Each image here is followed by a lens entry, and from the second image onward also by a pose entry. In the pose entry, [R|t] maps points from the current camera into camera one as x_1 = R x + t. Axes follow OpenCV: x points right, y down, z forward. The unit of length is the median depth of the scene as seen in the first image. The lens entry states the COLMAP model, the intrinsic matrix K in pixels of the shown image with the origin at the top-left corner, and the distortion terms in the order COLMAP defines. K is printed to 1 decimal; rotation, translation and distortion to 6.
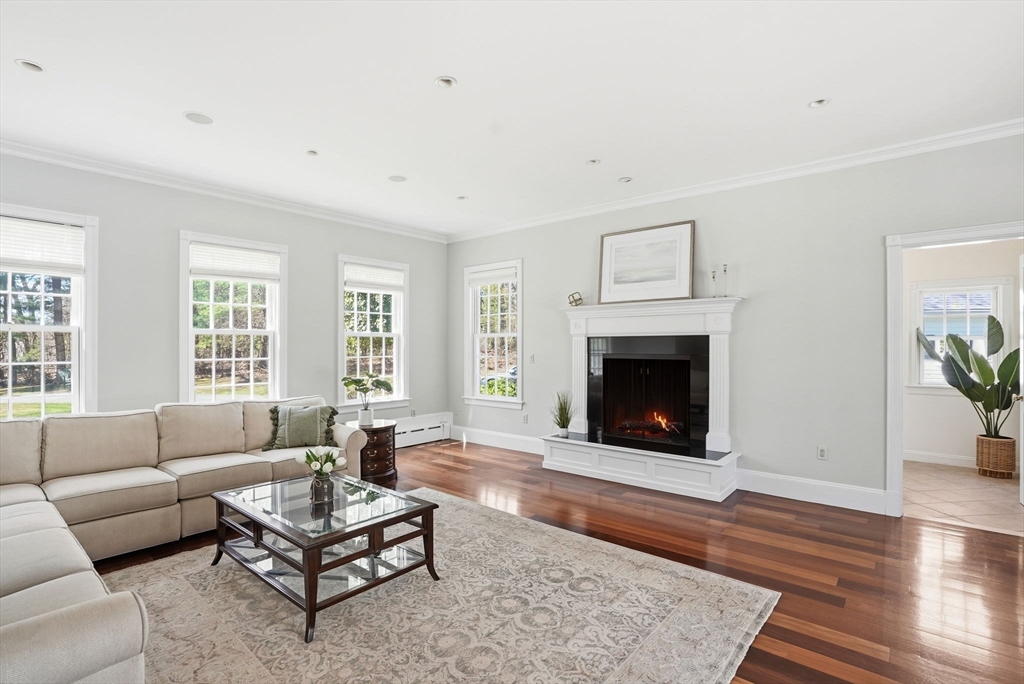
lens RADIAL K [[479.8, 0, 528.8], [0, 479.8, 331.9], [0, 0, 1]] dist [-0.048889, 0.003410]
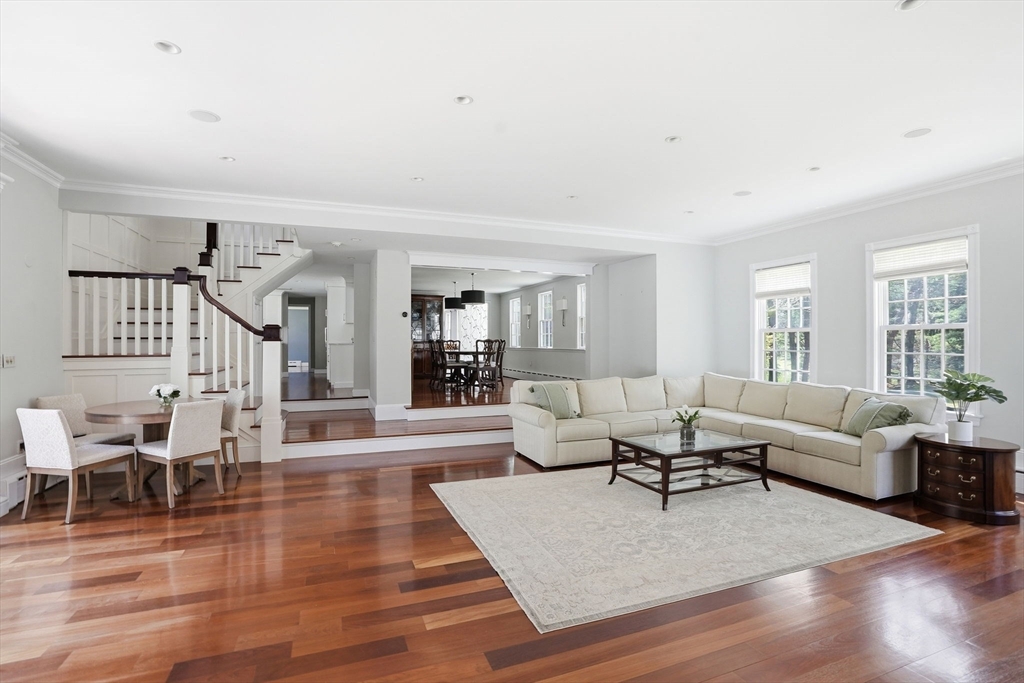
lens RADIAL K [[479.8, 0, 516.3], [0, 479.8, 344.1], [0, 0, 1]] dist [-0.048889, 0.003410]
pose [[-0.485546, 0.012477, -0.874122, 0.836148], [0.033445, 0.999431, -0.004312, 0.016183], [0.873571, -0.031328, -0.485687, 0.885689]]
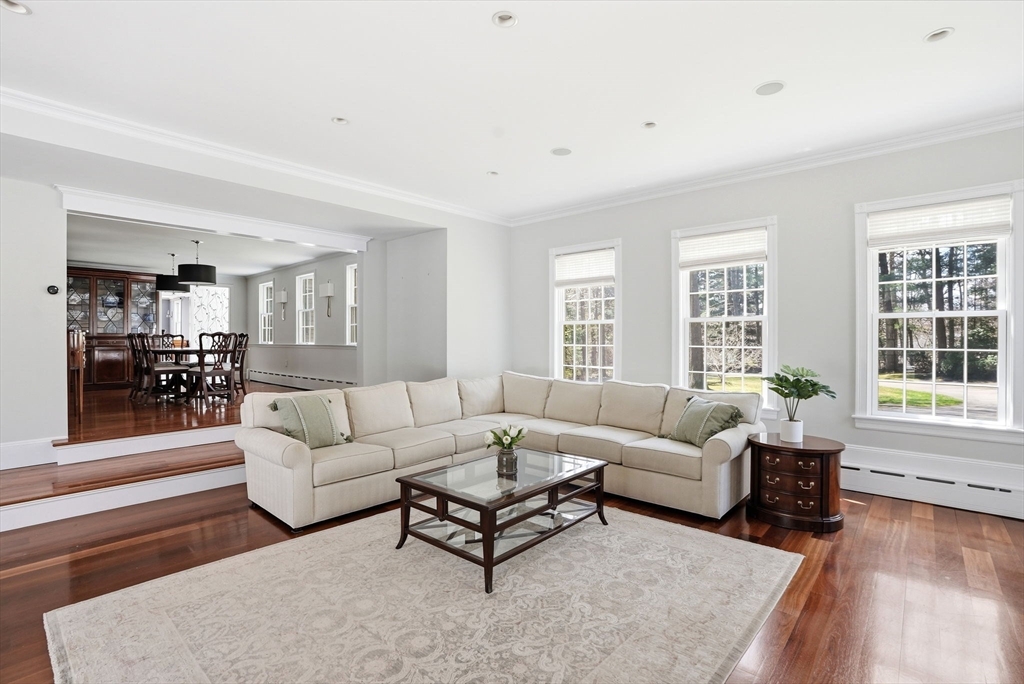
lens RADIAL K [[479.8, 0, 516.7], [0, 479.8, 340.1], [0, 0, 1]] dist [-0.048889, 0.003410]
pose [[-0.039182, 0.011870, -0.999162, 0.473029], [0.034022, 0.999366, 0.010539, 0.023424], [0.998653, -0.033580, -0.039561, 0.744461]]
